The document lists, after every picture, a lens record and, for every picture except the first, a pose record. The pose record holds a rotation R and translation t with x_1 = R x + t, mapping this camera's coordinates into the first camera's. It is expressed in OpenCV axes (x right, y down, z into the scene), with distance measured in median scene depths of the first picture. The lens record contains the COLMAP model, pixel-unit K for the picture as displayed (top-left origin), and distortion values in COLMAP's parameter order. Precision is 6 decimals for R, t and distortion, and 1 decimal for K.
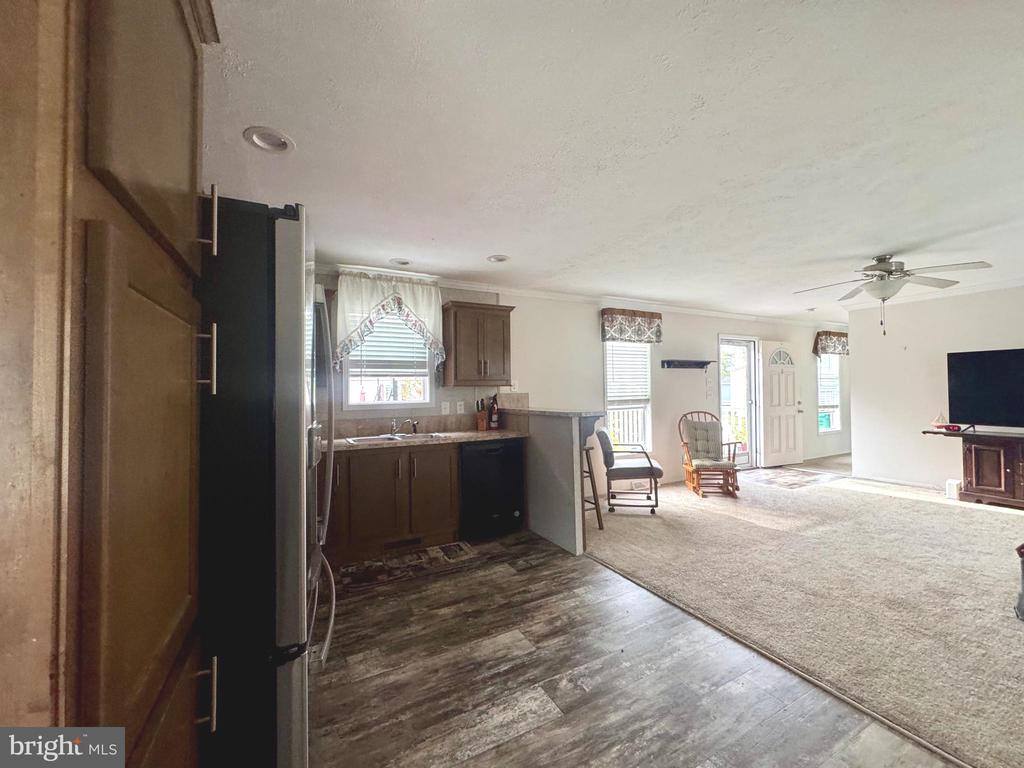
lens RADIAL K [[410.4, 0, 512.8], [0, 410.4, 382.3], [0, 0, 1]] dist [-0.000358, 0.000238]
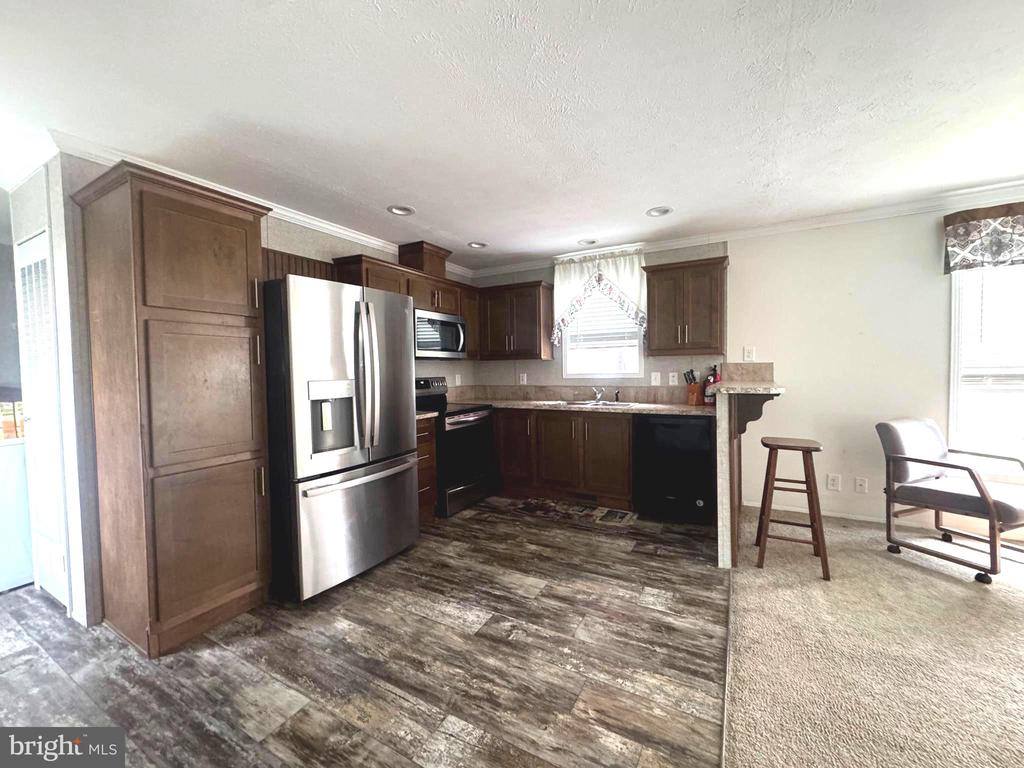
lens RADIAL K [[410.4, 0, 512.8], [0, 410.4, 382.3], [0, 0, 1]] dist [-0.000358, 0.000238]
pose [[0.541923, 0.034586, -0.839716, 0.492379], [0.024844, 0.998057, 0.057141, 0.007642], [0.840061, -0.051828, 0.540010, 0.210486]]
